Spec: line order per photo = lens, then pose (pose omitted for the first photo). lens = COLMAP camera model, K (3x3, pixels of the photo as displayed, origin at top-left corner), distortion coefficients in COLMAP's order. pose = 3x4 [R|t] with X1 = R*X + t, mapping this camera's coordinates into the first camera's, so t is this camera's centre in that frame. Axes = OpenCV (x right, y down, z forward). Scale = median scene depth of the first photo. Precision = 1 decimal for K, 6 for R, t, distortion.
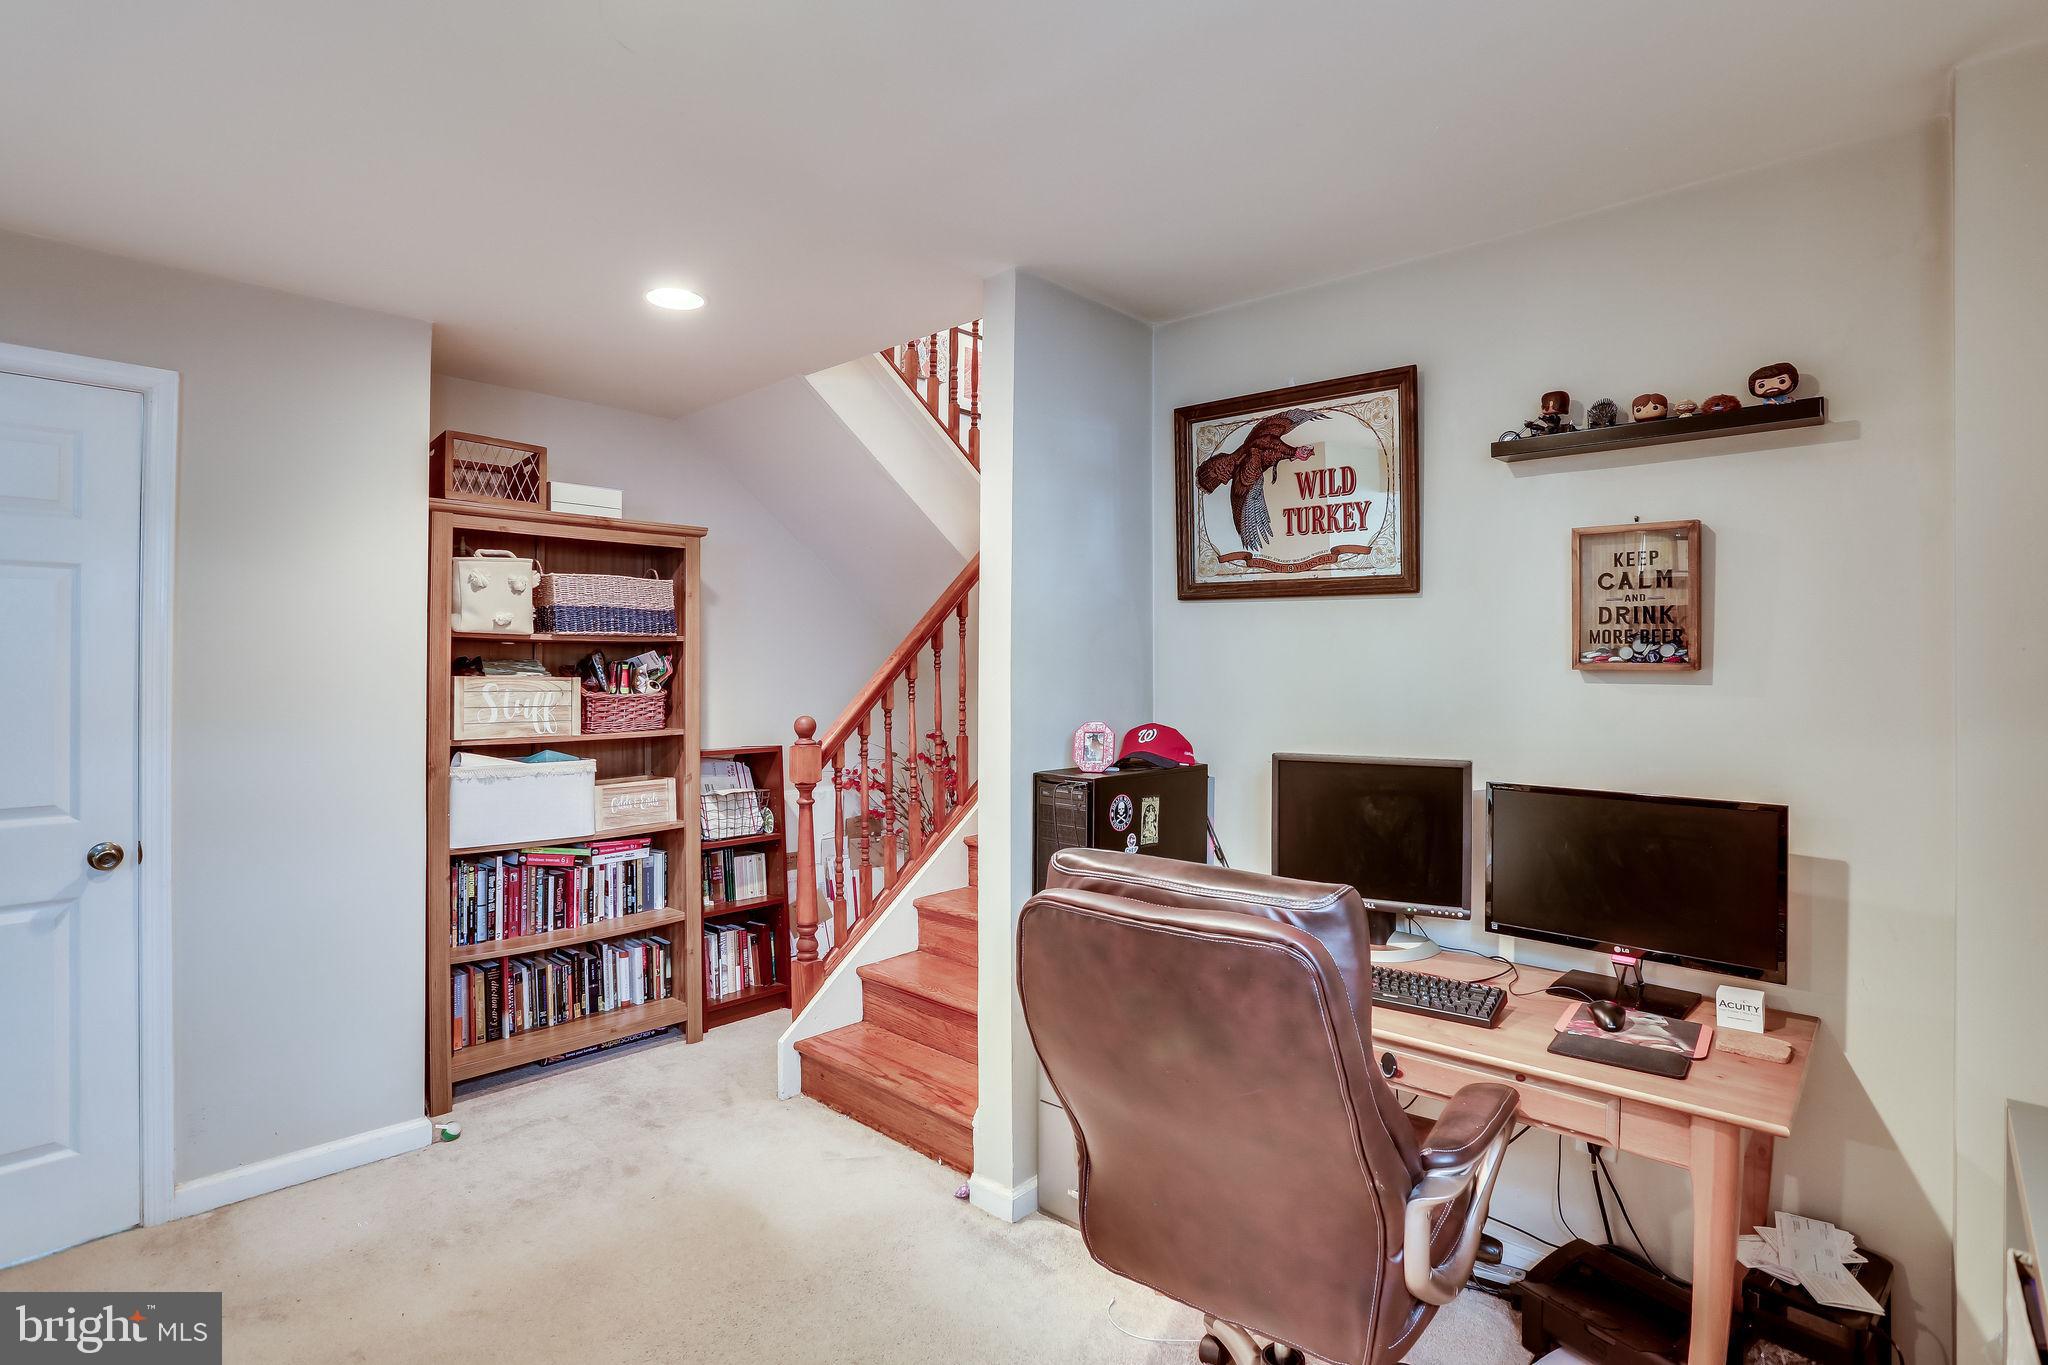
lens RADIAL K [[976.9, 0, 993.5], [0, 976.9, 673.6], [0, 0, 1]] dist [-0.049673, 0.020565]
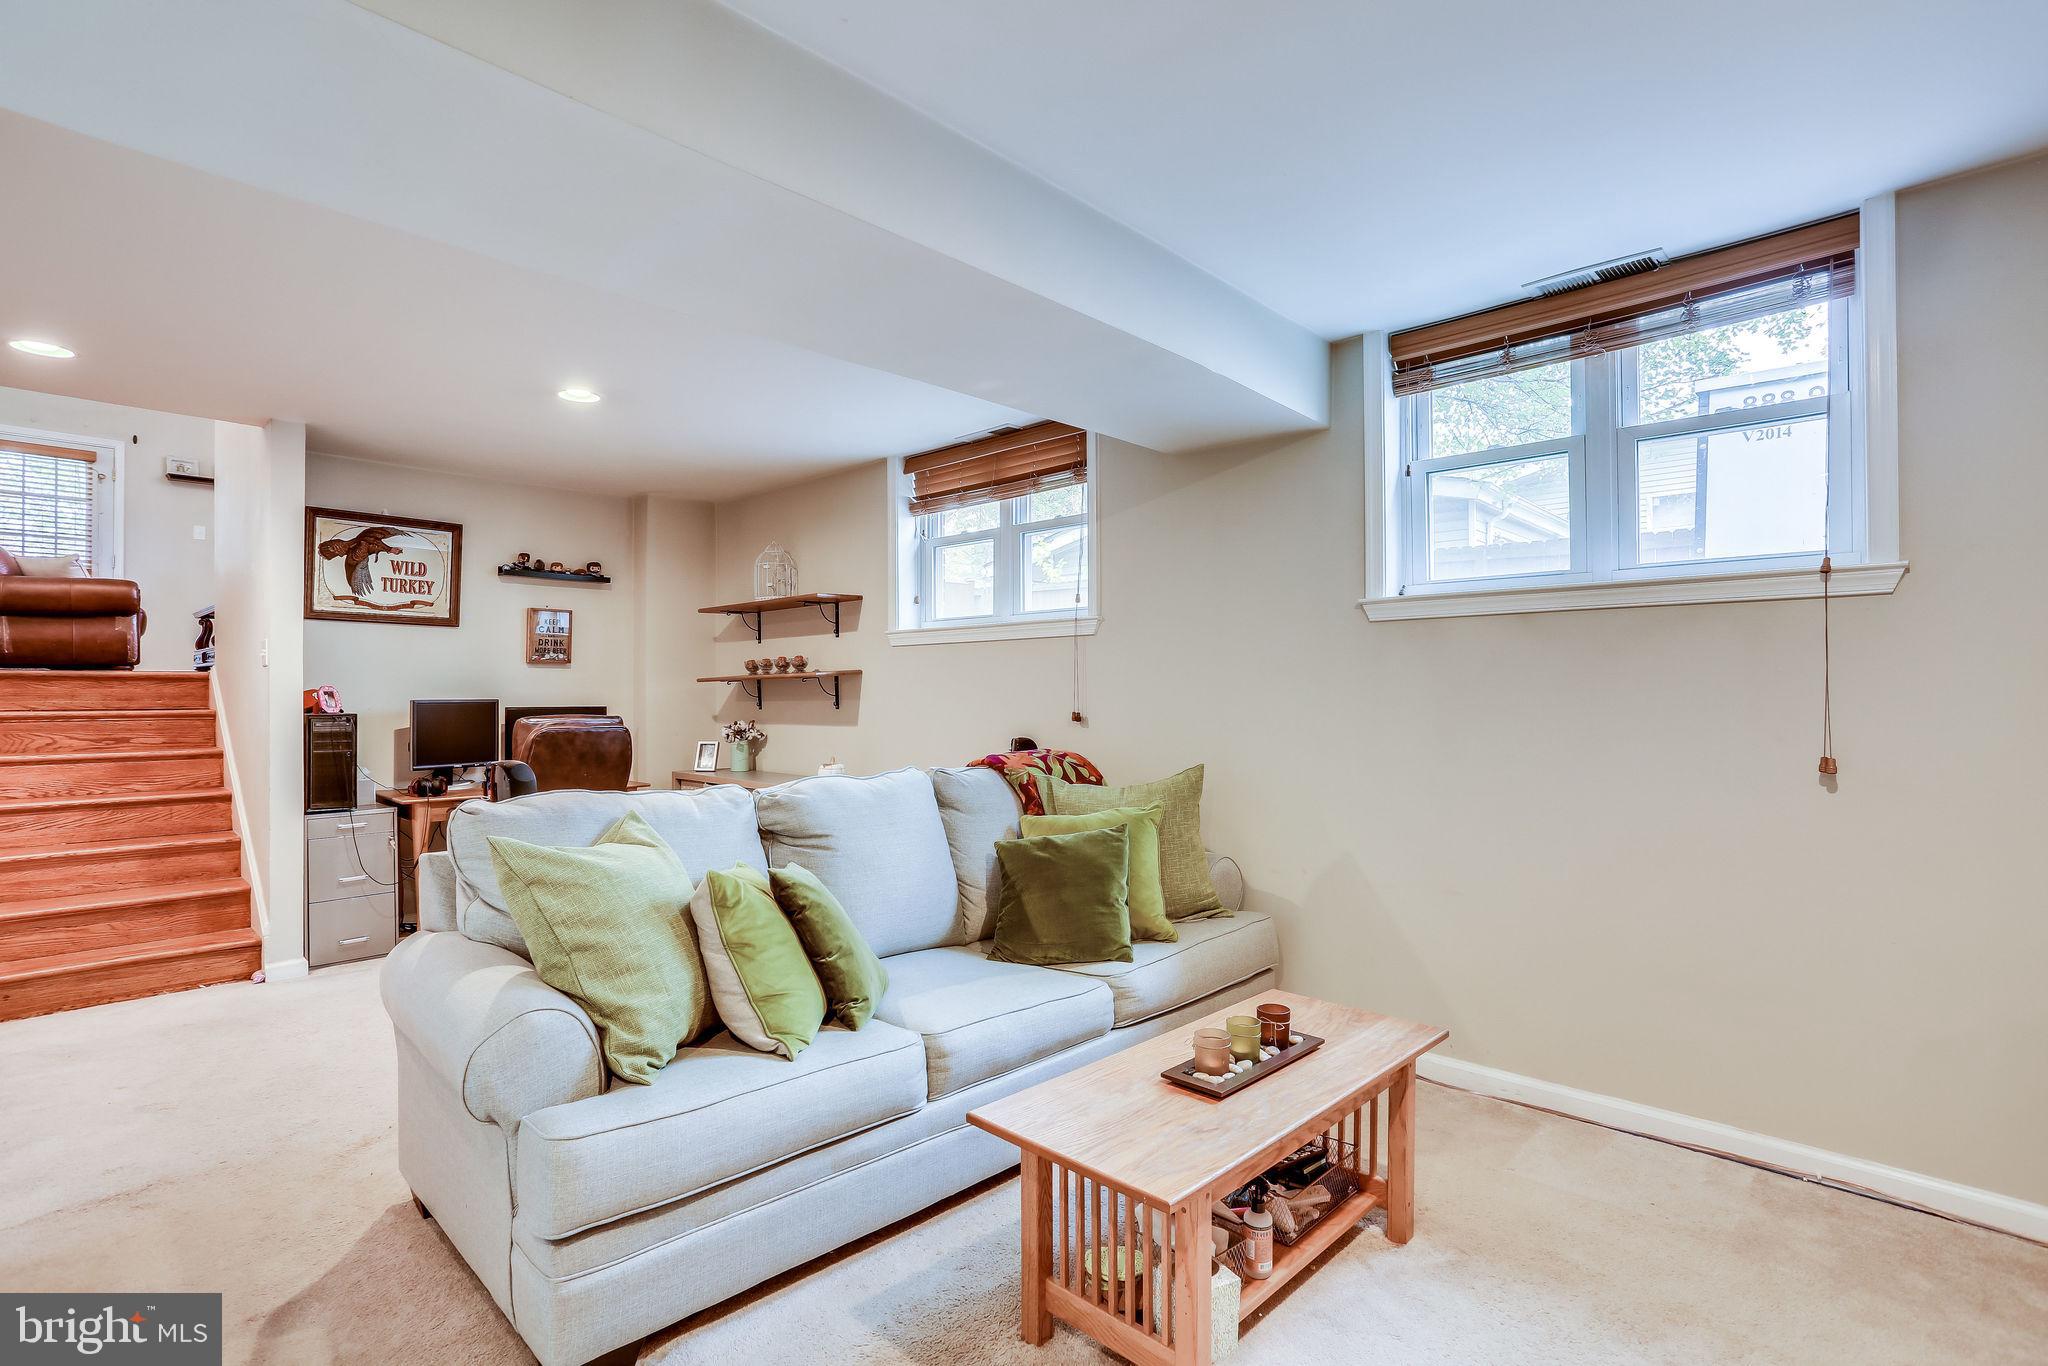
lens RADIAL K [[976.9, 0, 1063.9], [0, 976.9, 685.8], [0, 0, 1]] dist [-0.049673, 0.020565]
pose [[0.022909, 0.004564, 0.999727, -1.619998], [0.012987, 0.999904, -0.004863, 0.075140], [-0.999653, 0.013095, 0.022847, -0.403729]]
